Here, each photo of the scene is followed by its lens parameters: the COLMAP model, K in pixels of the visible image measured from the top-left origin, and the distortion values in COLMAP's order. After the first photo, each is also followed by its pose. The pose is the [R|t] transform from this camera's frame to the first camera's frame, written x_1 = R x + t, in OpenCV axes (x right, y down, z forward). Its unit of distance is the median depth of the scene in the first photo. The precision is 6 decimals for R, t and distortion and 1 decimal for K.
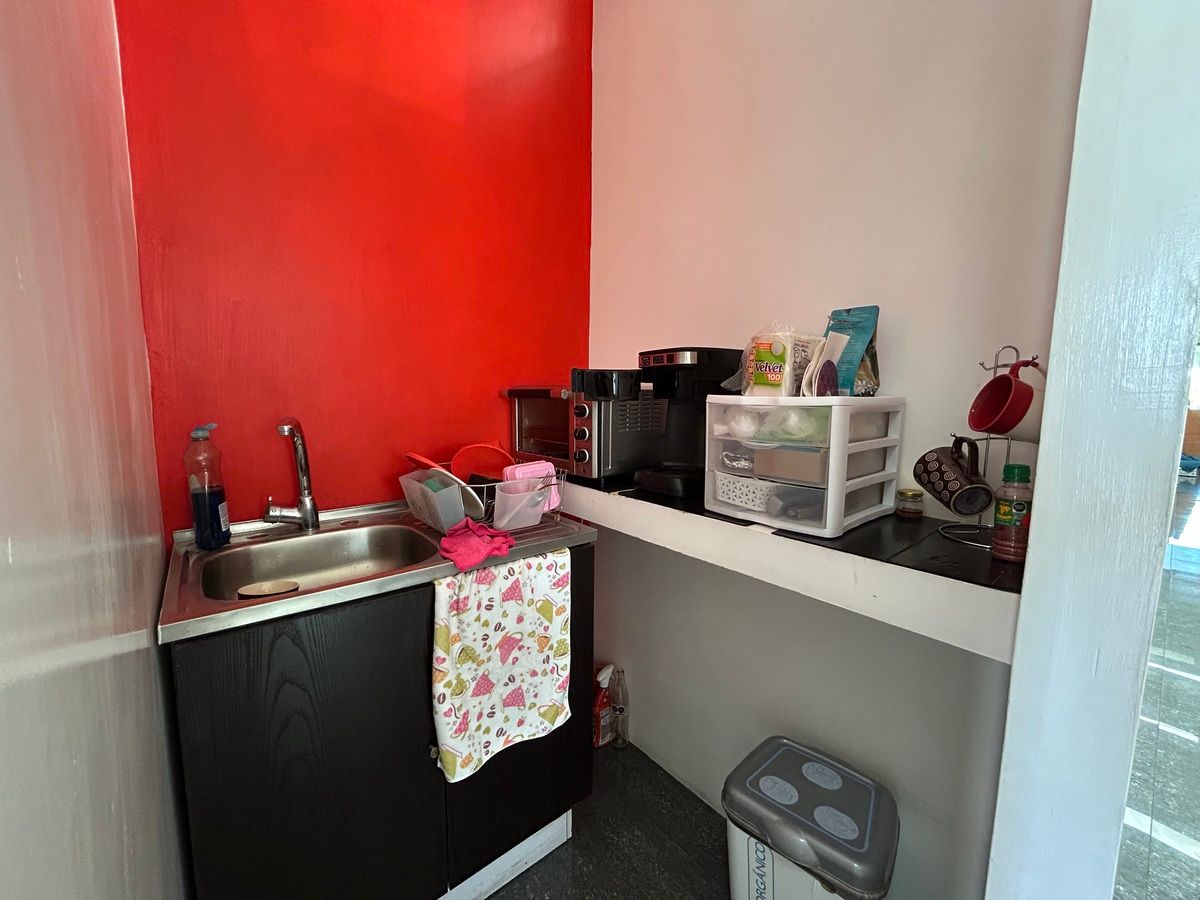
lens RADIAL K [[484.9, 0, 597.9], [0, 484.9, 448.9], [0, 0, 1]] dist [0.000003, -0.000489]
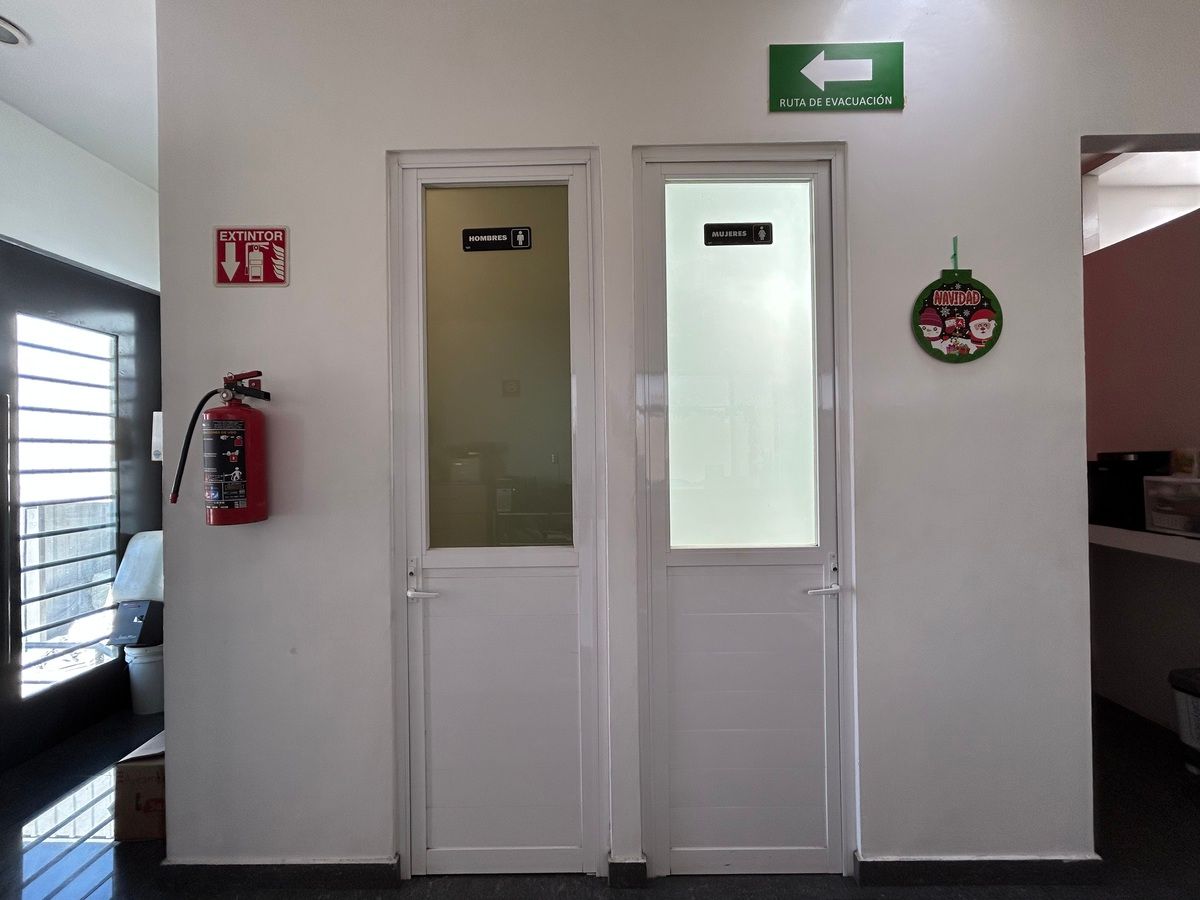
lens RADIAL K [[484.9, 0, 603.1], [0, 484.9, 450.9], [0, 0, 1]] dist [0.000003, -0.000489]
pose [[0.767976, -0.025173, -0.639984, -0.252122], [-0.054180, 0.993092, -0.104077, 0.137141], [0.638183, 0.114603, 0.761307, -2.292181]]
